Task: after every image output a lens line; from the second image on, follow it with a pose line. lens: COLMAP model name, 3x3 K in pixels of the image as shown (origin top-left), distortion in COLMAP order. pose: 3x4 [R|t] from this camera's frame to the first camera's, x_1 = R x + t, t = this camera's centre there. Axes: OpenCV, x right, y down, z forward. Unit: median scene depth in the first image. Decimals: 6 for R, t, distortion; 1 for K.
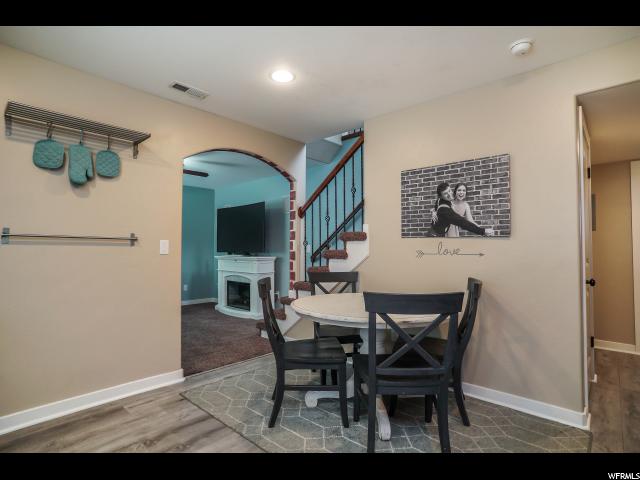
lens RADIAL K [[335.9, 0, 314.6], [0, 335.9, 239.6], [0, 0, 1]] dist [-0.071981, 0.031697]
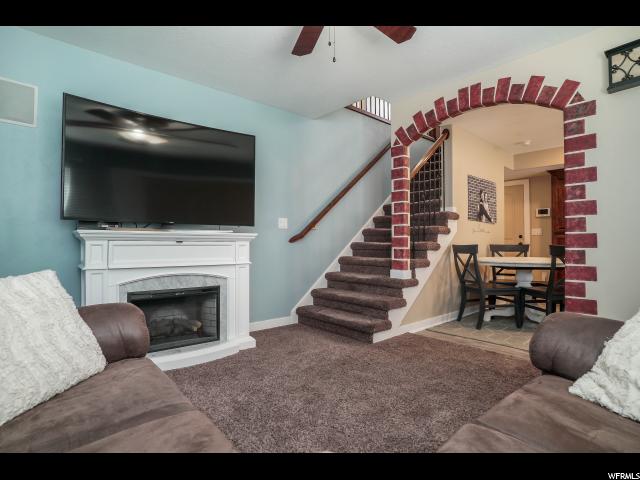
lens RADIAL K [[335.9, 0, 314.6], [0, 335.9, 239.6], [0, 0, 1]] dist [-0.071981, 0.031697]
pose [[0.111236, 0.008003, 0.993762, -1.357959], [-0.033479, 0.999430, -0.004302, 0.118313], [-0.993230, -0.032791, 0.111441, 1.617921]]
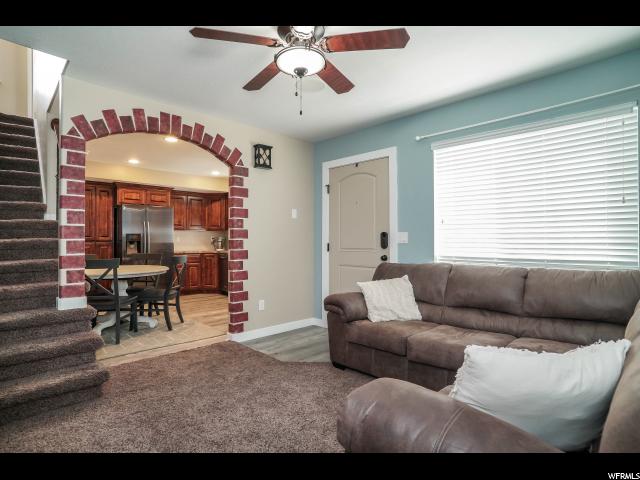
lens RADIAL K [[335.9, 0, 314.6], [0, 335.9, 239.6], [0, 0, 1]] dist [-0.071981, 0.031697]
pose [[-0.998332, -0.002249, 0.057687, -0.837845], [-0.004200, 0.999423, -0.033708, 0.078175], [-0.057577, -0.033894, -0.997766, 2.342784]]
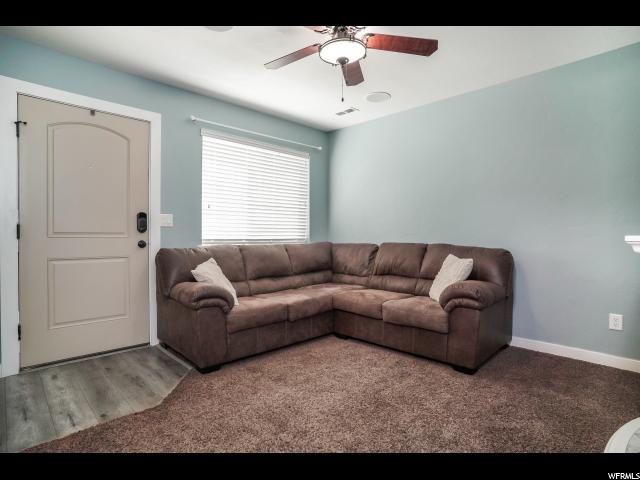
lens RADIAL K [[335.9, 0, 314.6], [0, 335.9, 239.6], [0, 0, 1]] dist [-0.071981, 0.031697]
pose [[-0.060536, 0.012858, -0.998083, -0.015771], [0.022924, 0.999671, 0.011488, 0.091437], [0.997903, -0.022185, -0.060811, 1.631303]]
